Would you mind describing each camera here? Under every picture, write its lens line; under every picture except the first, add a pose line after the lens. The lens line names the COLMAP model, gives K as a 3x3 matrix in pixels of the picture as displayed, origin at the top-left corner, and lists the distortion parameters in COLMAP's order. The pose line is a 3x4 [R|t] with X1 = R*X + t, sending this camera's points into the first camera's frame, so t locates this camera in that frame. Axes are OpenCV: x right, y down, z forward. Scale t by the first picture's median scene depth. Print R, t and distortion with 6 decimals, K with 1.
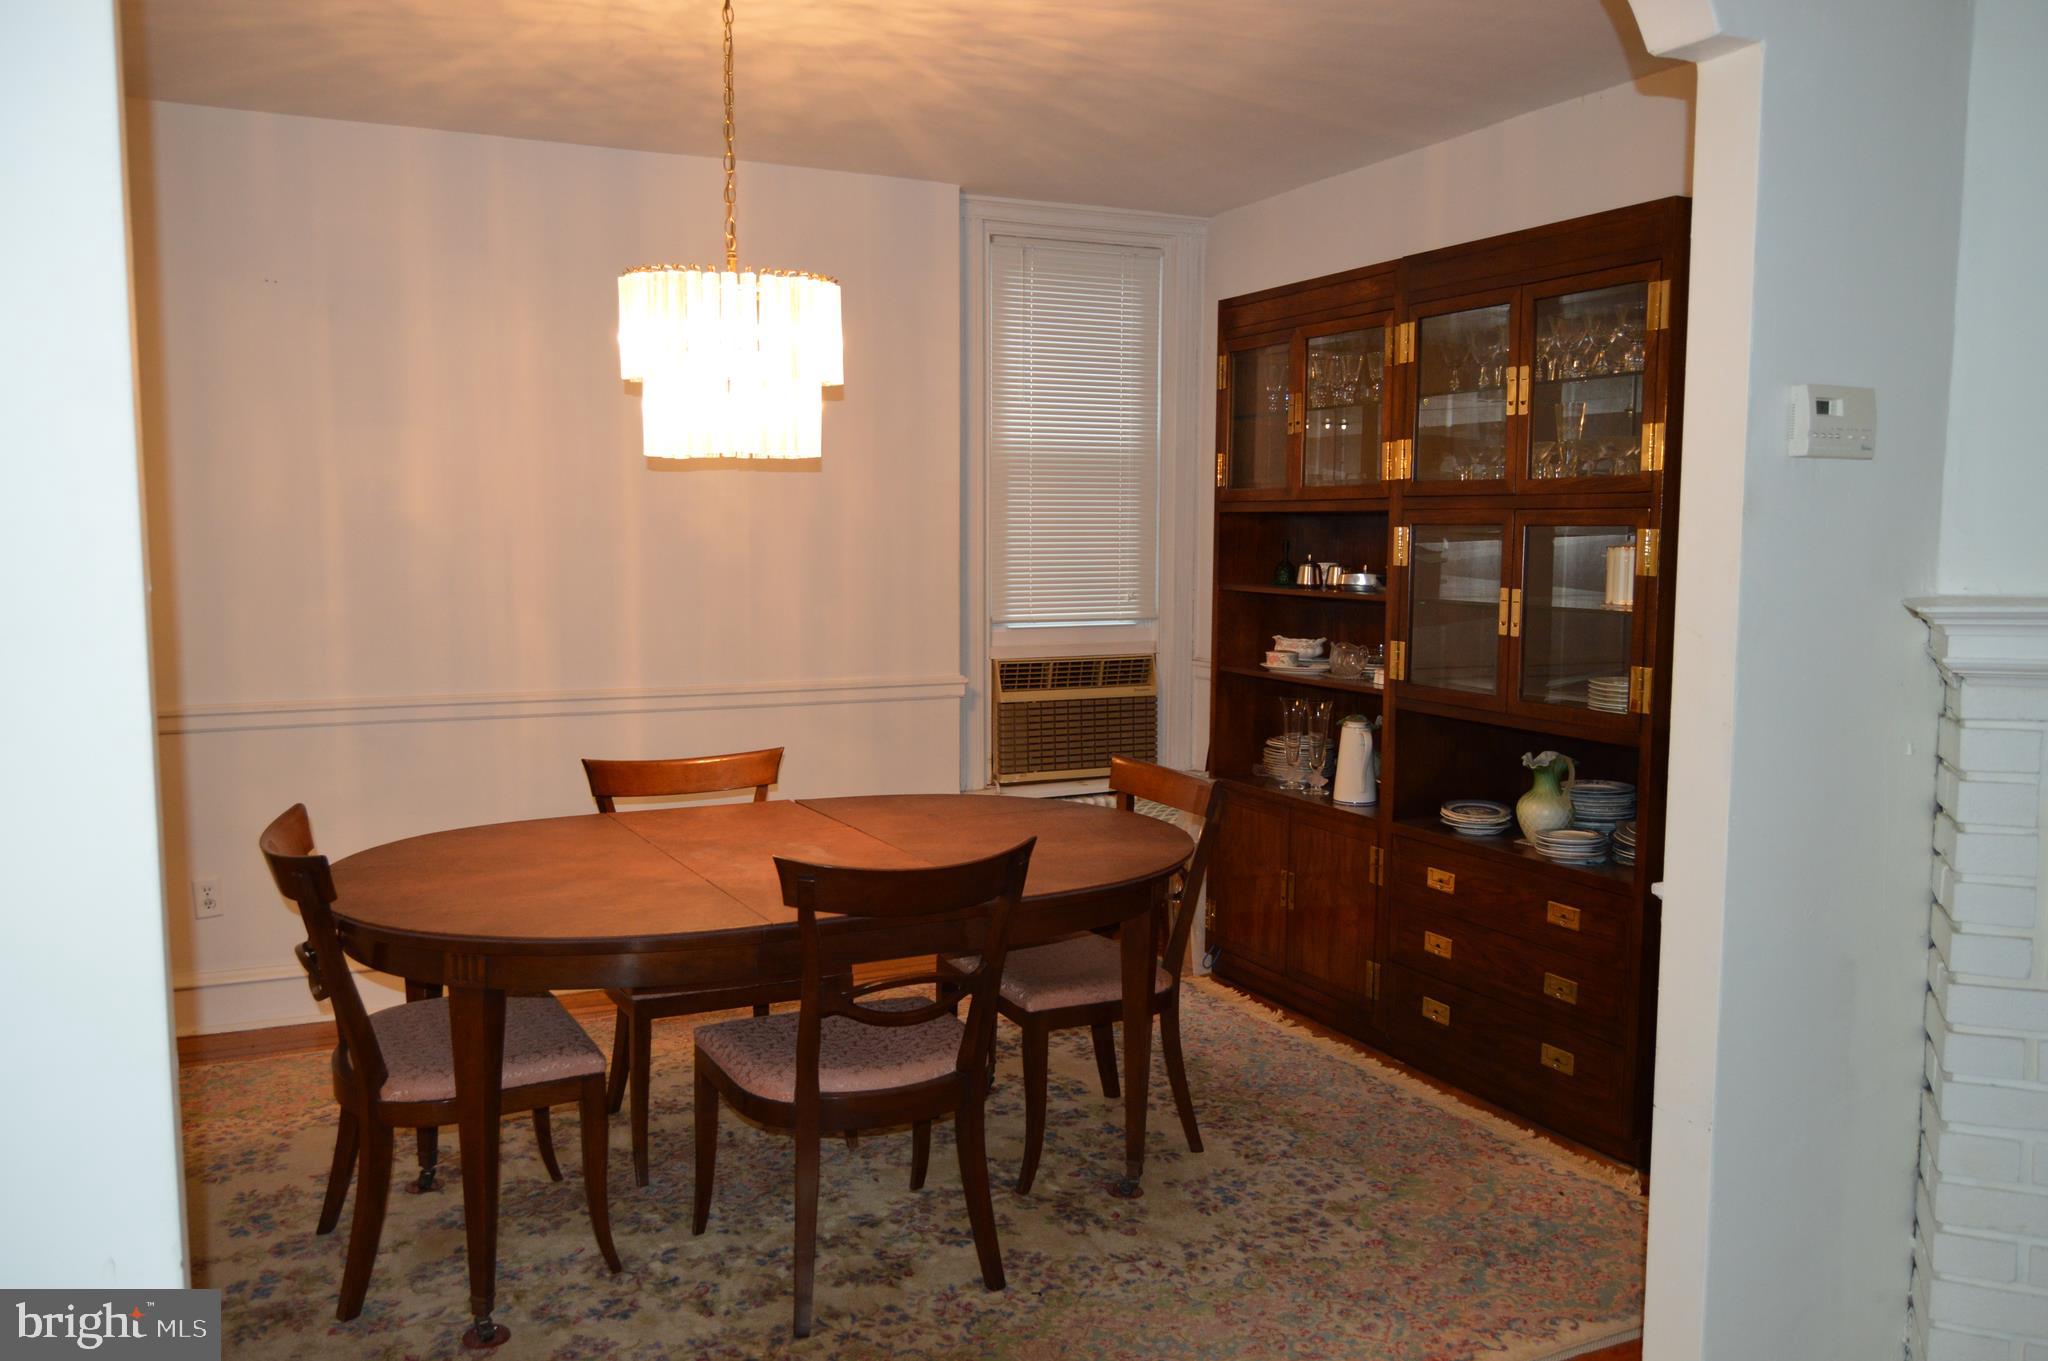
lens RADIAL K [[1594.7, 0, 1024.0], [0, 1594.7, 680.5], [0, 0, 1]] dist [-0.005065, 0.001297]
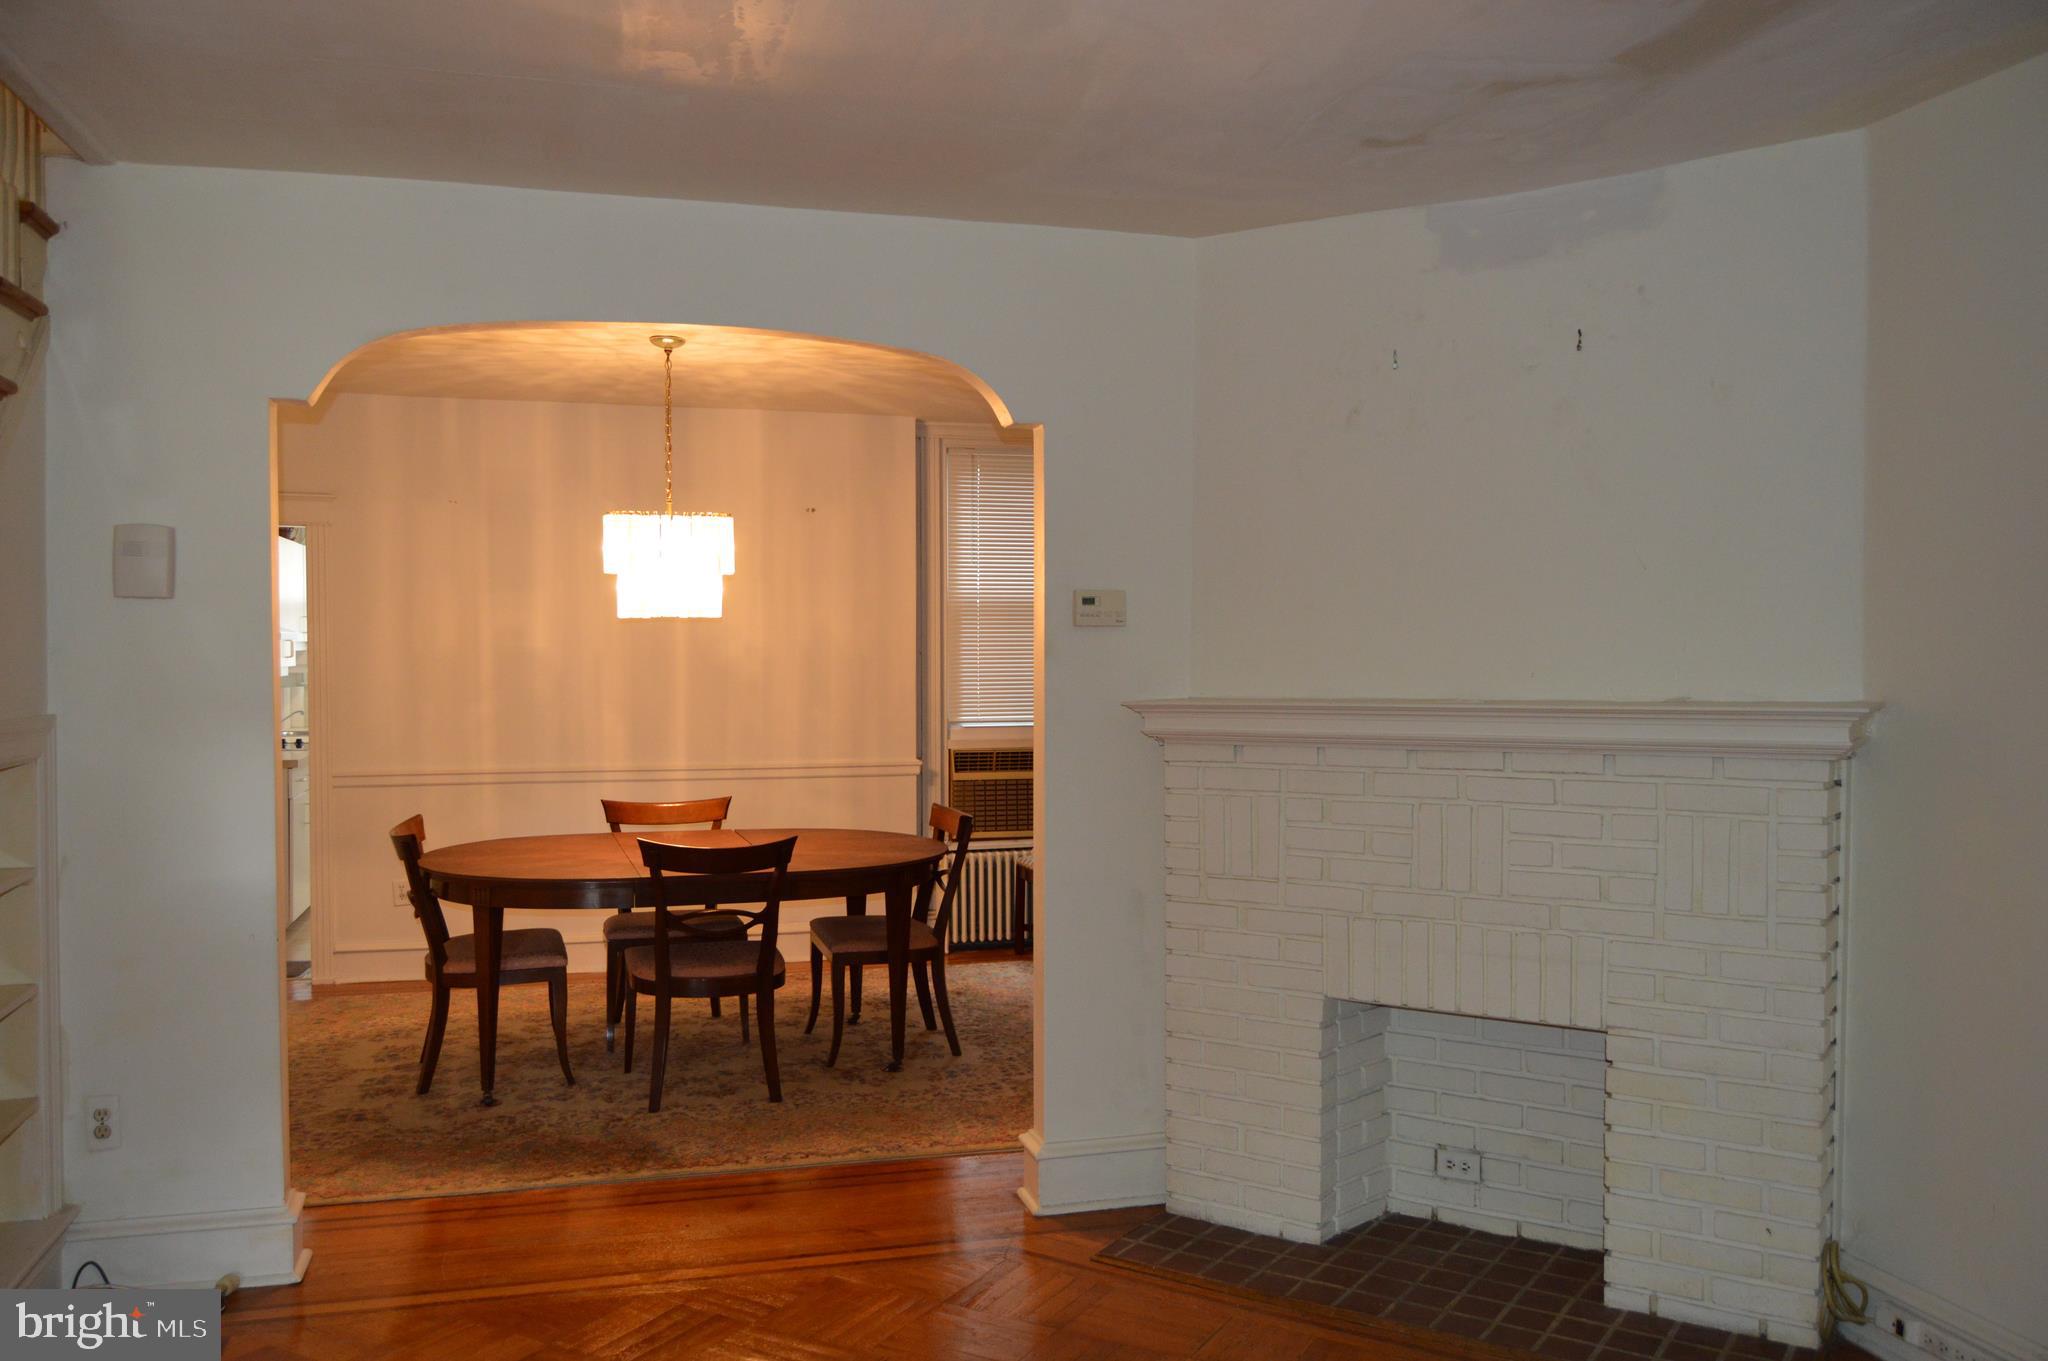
lens RADIAL K [[1594.7, 0, 1024.0], [0, 1594.7, 680.5], [0, 0, 1]] dist [-0.005065, 0.001297]
pose [[0.985060, -0.000251, -0.172211, 0.478931], [-0.012261, 0.997359, -0.071587, 0.043286], [0.171774, 0.072628, 0.982455, -0.595431]]
